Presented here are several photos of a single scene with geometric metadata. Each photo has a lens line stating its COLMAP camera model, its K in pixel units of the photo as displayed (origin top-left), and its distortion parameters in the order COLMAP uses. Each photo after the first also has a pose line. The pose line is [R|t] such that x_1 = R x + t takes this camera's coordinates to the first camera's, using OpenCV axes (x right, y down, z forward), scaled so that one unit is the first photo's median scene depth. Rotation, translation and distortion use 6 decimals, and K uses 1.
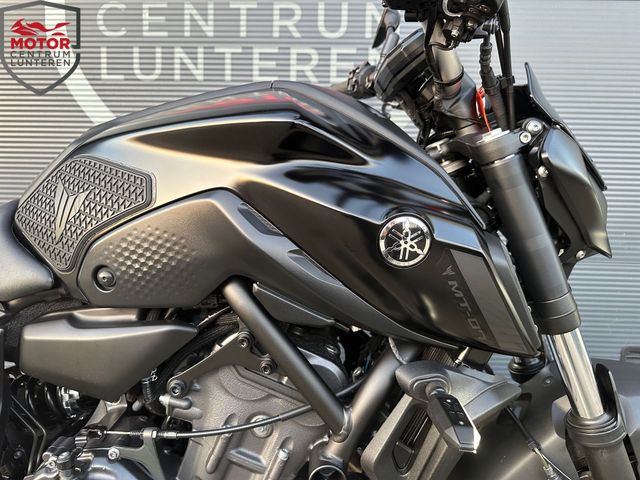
lens RADIAL K [[460.3, 0, 319.0], [0, 460.3, 233.2], [0, 0, 1]] dist [-0.005627, -0.008145]
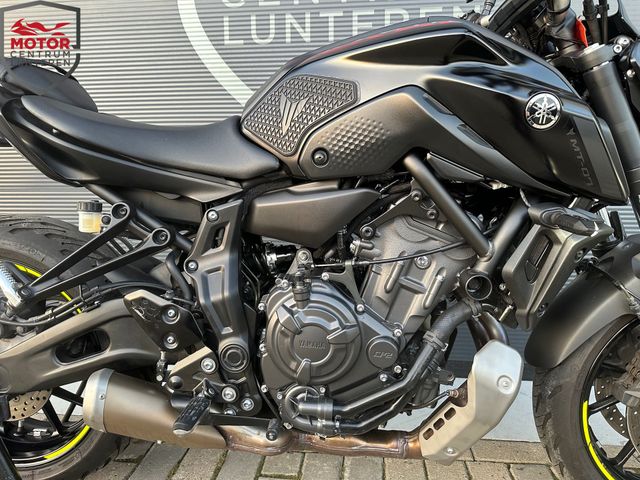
lens RADIAL K [[446.6, 0, 322.8], [0, 446.6, 234.3], [0, 0, 1]] dist [0.081156, -0.110359]
pose [[0.997232, -0.013226, -0.073173, -0.282675], [0.016486, 0.998890, 0.044134, 0.225981], [0.072509, -0.045218, 0.996342, -0.363145]]
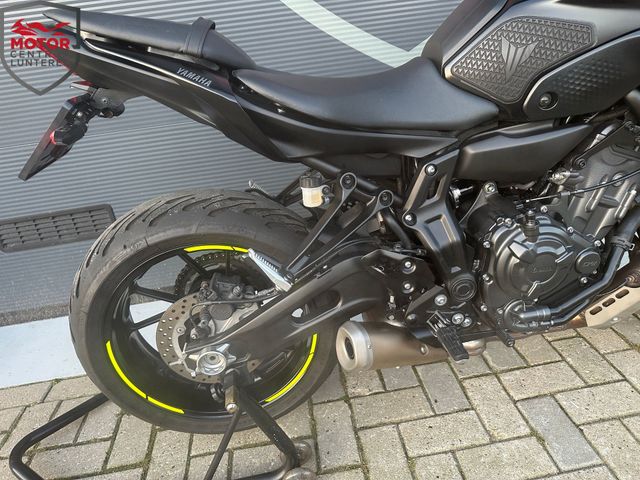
lens RADIAL K [[450.6, 0, 322.7], [0, 450.6, 239.2], [0, 0, 1]] dist [0.019576, -0.026735]
pose [[0.979448, -0.184236, 0.082087, -1.128302], [0.144968, 0.925999, 0.348582, -0.088062], [-0.140234, -0.329518, 0.933677, -0.374526]]
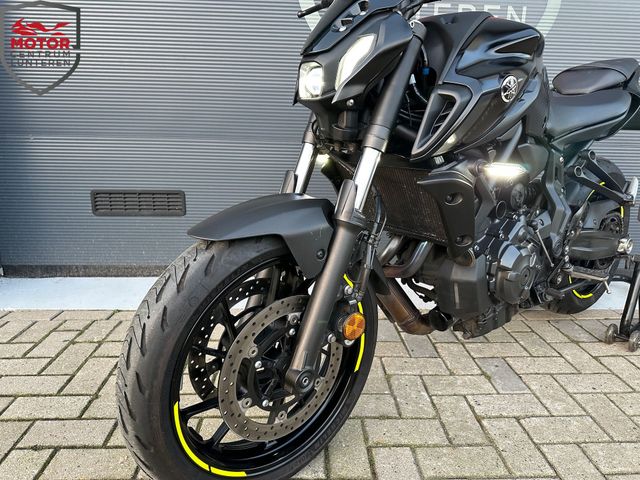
lens RADIAL K [[450.6, 0, 322.7], [0, 450.6, 239.2], [0, 0, 1]] dist [0.019576, -0.026735]
pose [[0.996694, -0.018251, 0.079166, -1.299923], [0.006111, 0.988520, 0.150966, 0.286392], [-0.081012, -0.149984, 0.985364, -1.156086]]
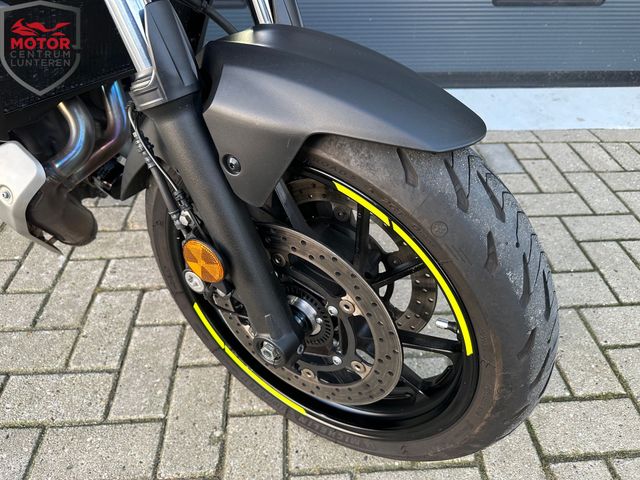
lens RADIAL K [[460.3, 0, 319.0], [0, 460.3, 233.2], [0, 0, 1]] dist [-0.005627, -0.008145]
pose [[0.996648, -0.064552, 0.050262, 0.162635], [0.025365, 0.827891, 0.560315, 0.270216], [-0.077781, -0.557162, 0.826753, -0.737456]]
